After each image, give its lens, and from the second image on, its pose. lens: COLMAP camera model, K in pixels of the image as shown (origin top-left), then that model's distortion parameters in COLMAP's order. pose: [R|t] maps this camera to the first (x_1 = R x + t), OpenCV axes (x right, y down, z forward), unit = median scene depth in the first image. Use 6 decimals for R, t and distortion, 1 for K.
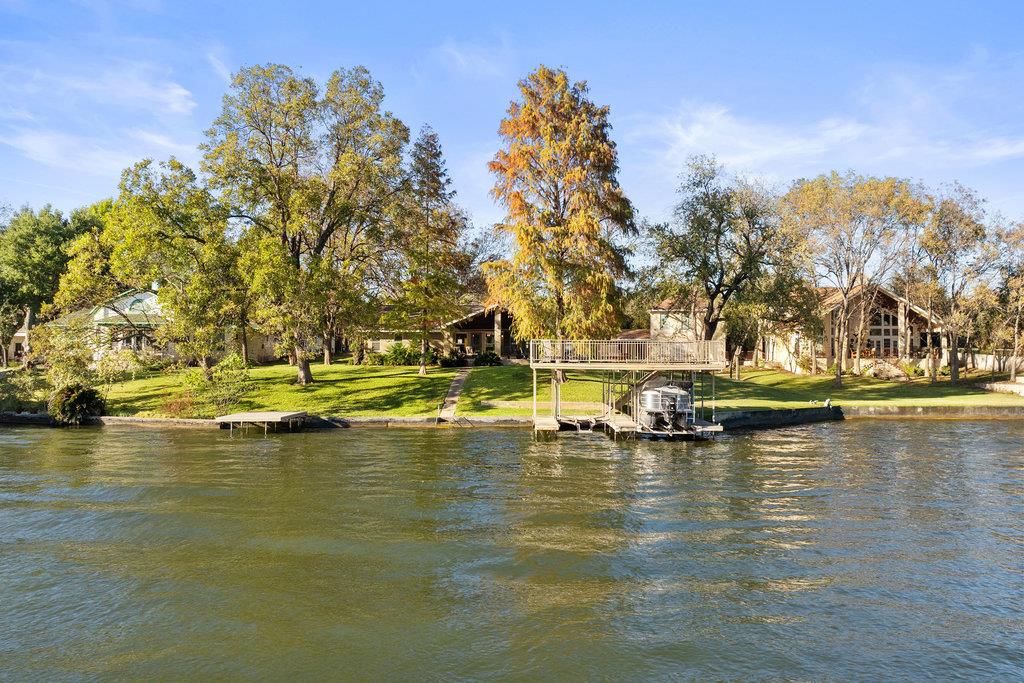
lens RADIAL K [[737.6, 0, 512.1], [0, 737.6, 342.9], [0, 0, 1]] dist [-0.022334, 0.023246]
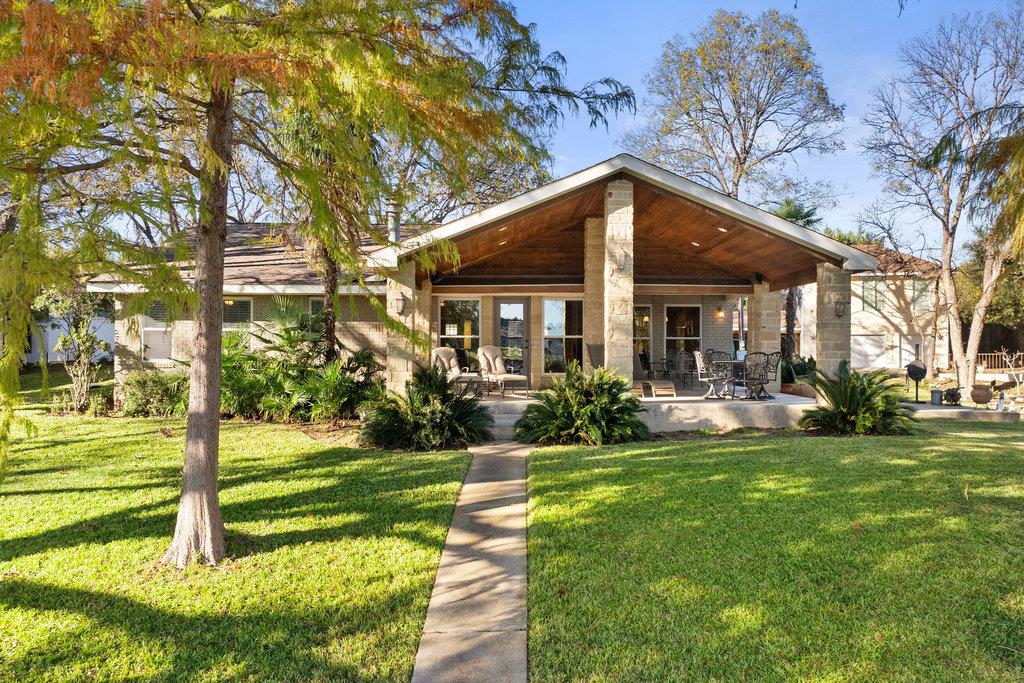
lens RADIAL K [[737.6, 0, 511.9], [0, 737.6, 338.7], [0, 0, 1]] dist [-0.022334, 0.023246]
pose [[0.999873, 0.008013, 0.013770, -0.056504], [-0.008165, 0.999906, 0.011053, -0.001721], [-0.013681, -0.011164, 0.999844, 0.765885]]
